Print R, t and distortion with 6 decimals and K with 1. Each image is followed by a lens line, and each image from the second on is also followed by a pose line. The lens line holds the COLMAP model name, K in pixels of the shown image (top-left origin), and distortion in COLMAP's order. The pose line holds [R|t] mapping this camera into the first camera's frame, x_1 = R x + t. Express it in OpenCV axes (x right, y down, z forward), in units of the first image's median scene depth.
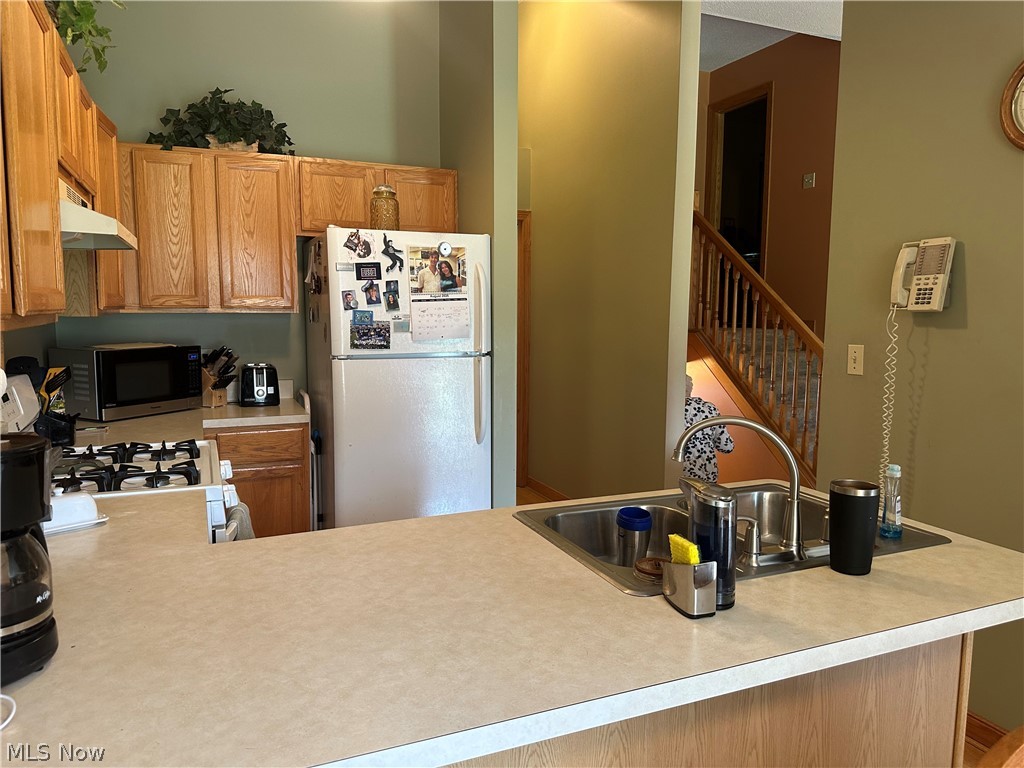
lens RADIAL K [[721.0, 0, 518.2], [0, 721.0, 385.2], [0, 0, 1]] dist [0.130819, -0.234475]
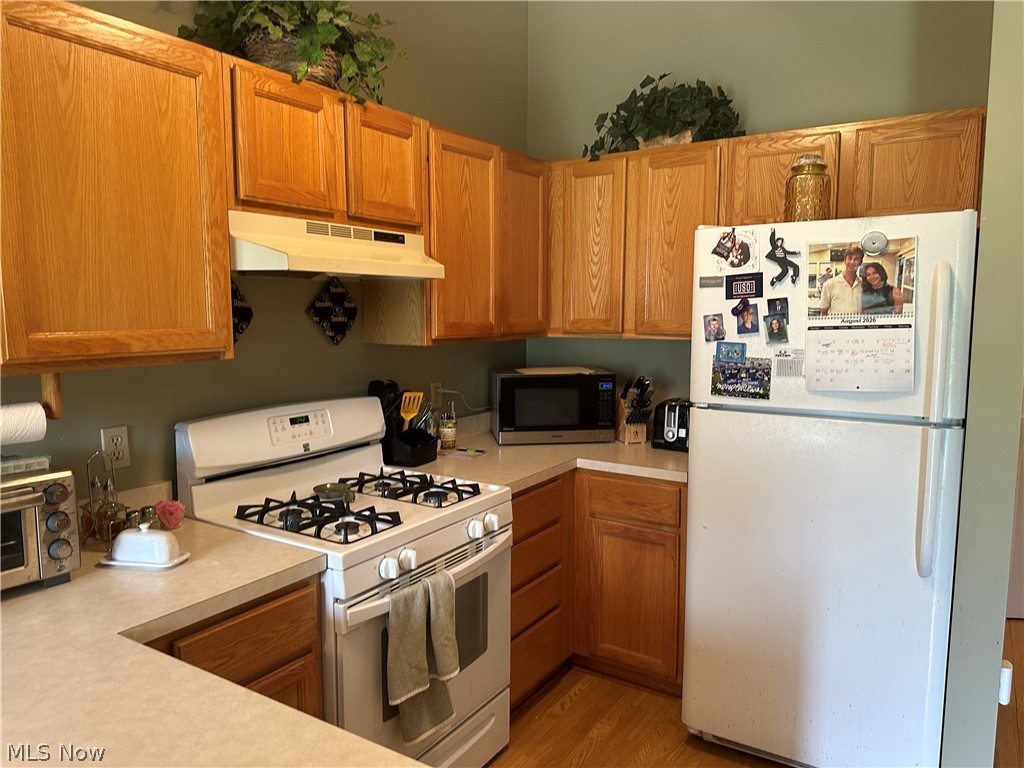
lens RADIAL K [[721.0, 0, 518.2], [0, 721.0, 385.2], [0, 0, 1]] dist [0.130819, -0.234475]
pose [[0.559060, 0.083000, -0.824962, 0.251090], [-0.086199, 0.995403, 0.041734, -0.071918], [0.824634, 0.047779, 0.563645, 0.427189]]
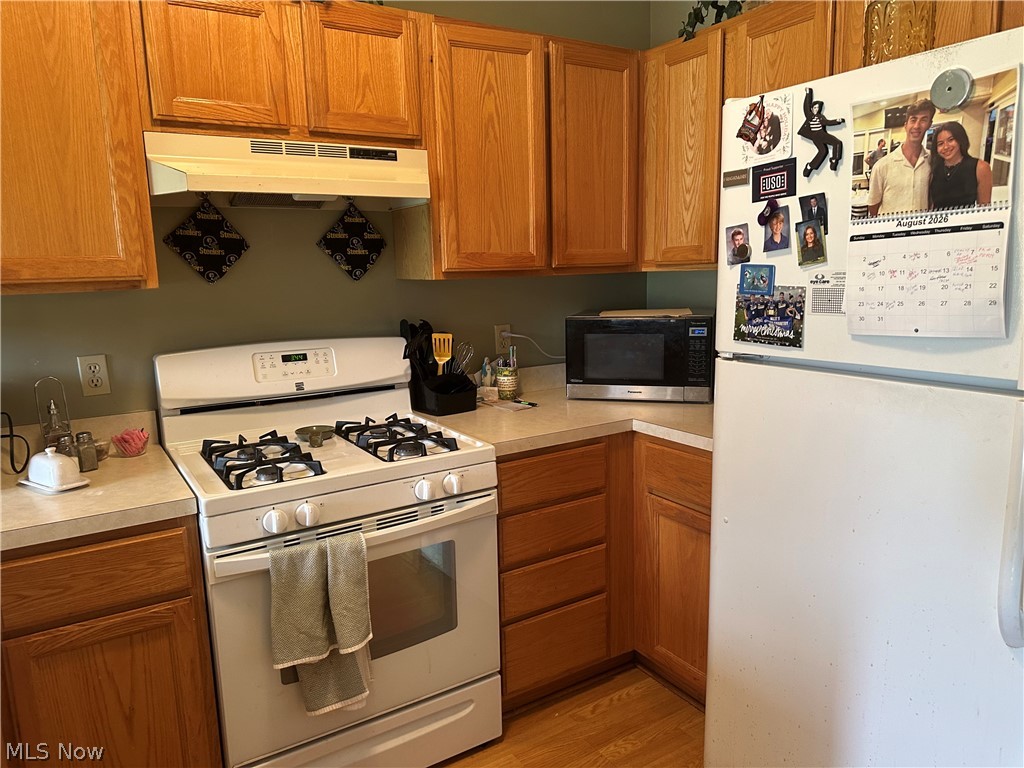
lens RADIAL K [[729.5, 0, 518.4], [0, 729.5, 385.9], [0, 0, 1]] dist [0.039508, -0.044246]
pose [[0.154327, 0.153391, -0.976040, 0.250822], [-0.081491, 0.986485, 0.142148, -0.078127], [0.984654, 0.057601, 0.164741, 0.752201]]
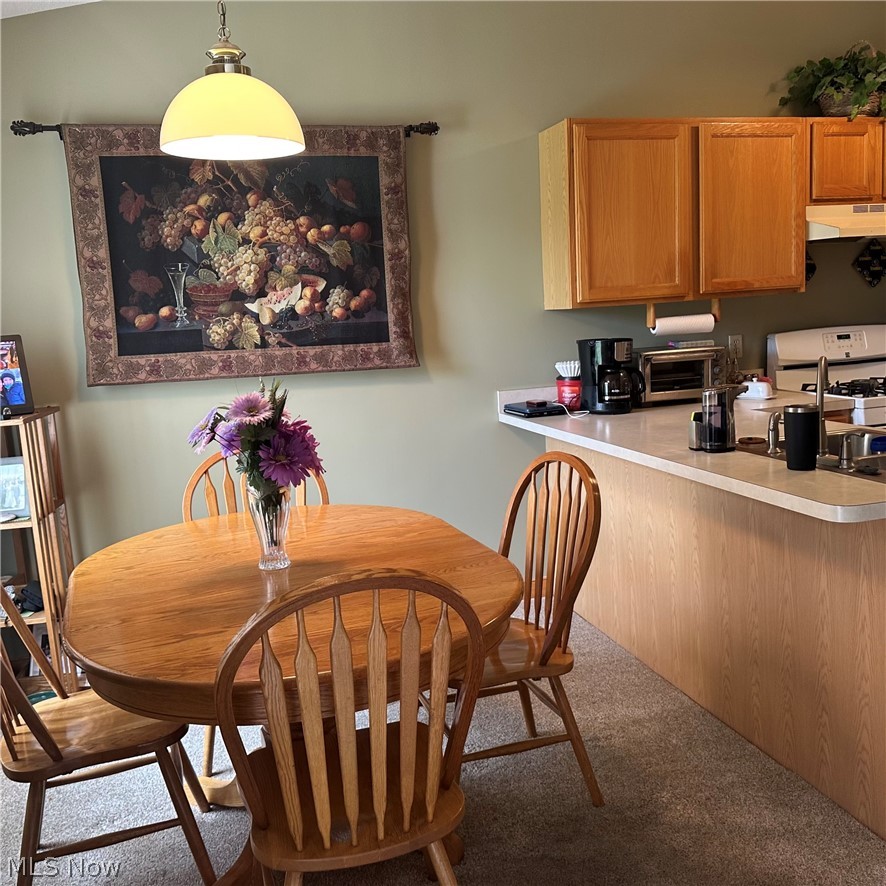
lens RADIAL K [[891.3, 0, 443.0], [0, 891.3, 443.0], [0, 0, 1]] dist [0.161700, -0.320638]
pose [[-0.124584, 0.146708, -0.981303, 0.972363], [-0.050659, 0.986778, 0.153958, -0.011158], [0.990915, 0.068893, -0.115505, 0.230181]]
